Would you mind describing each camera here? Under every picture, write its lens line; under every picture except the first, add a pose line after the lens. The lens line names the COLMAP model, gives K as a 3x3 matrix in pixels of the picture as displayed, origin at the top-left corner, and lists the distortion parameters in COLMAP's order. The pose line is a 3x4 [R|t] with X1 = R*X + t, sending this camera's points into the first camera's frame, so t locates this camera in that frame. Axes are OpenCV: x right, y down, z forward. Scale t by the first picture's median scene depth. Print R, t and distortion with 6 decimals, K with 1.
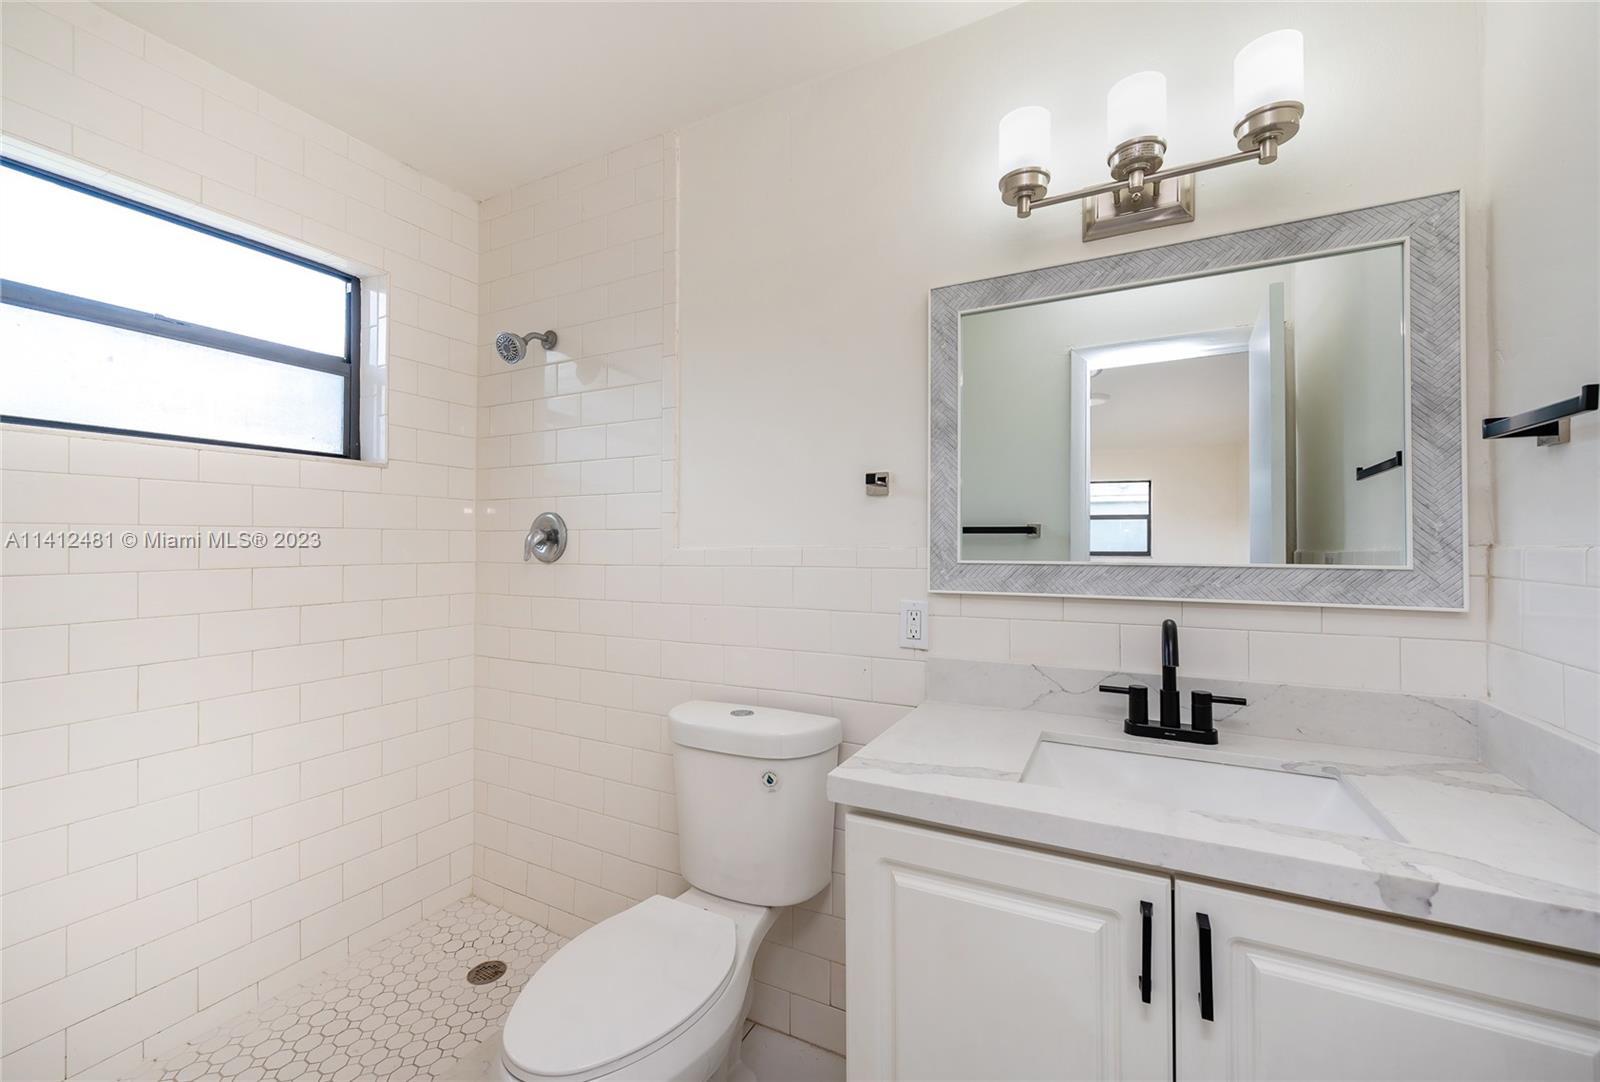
lens RADIAL K [[656.4, 0, 802.5], [0, 656.4, 540.5], [0, 0, 1]] dist [-0.001438, -0.000065]
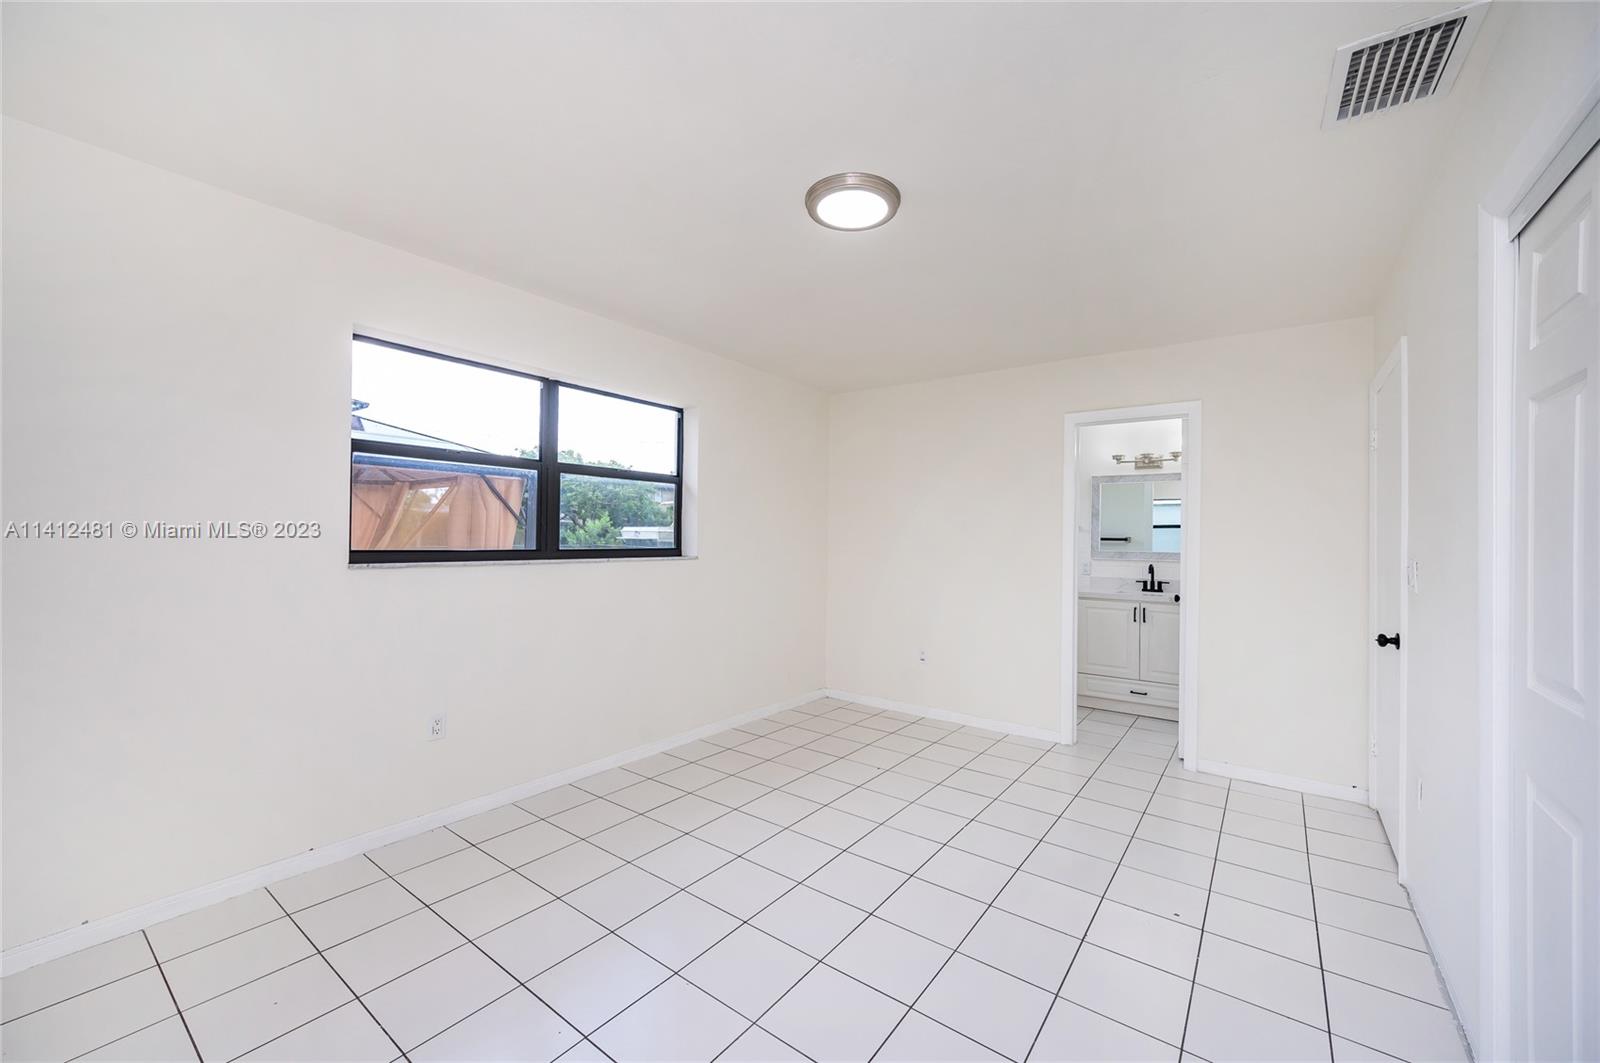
lens RADIAL K [[628.0, 0, 792.5], [0, 628.0, 531.7], [0, 0, 1]] dist [0.002462, -0.000612]
pose [[0.983118, 0.014902, -0.182365, -0.997851], [-0.015025, 0.999887, 0.000710, -0.062911], [0.182355, 0.002042, 0.983231, -3.421322]]
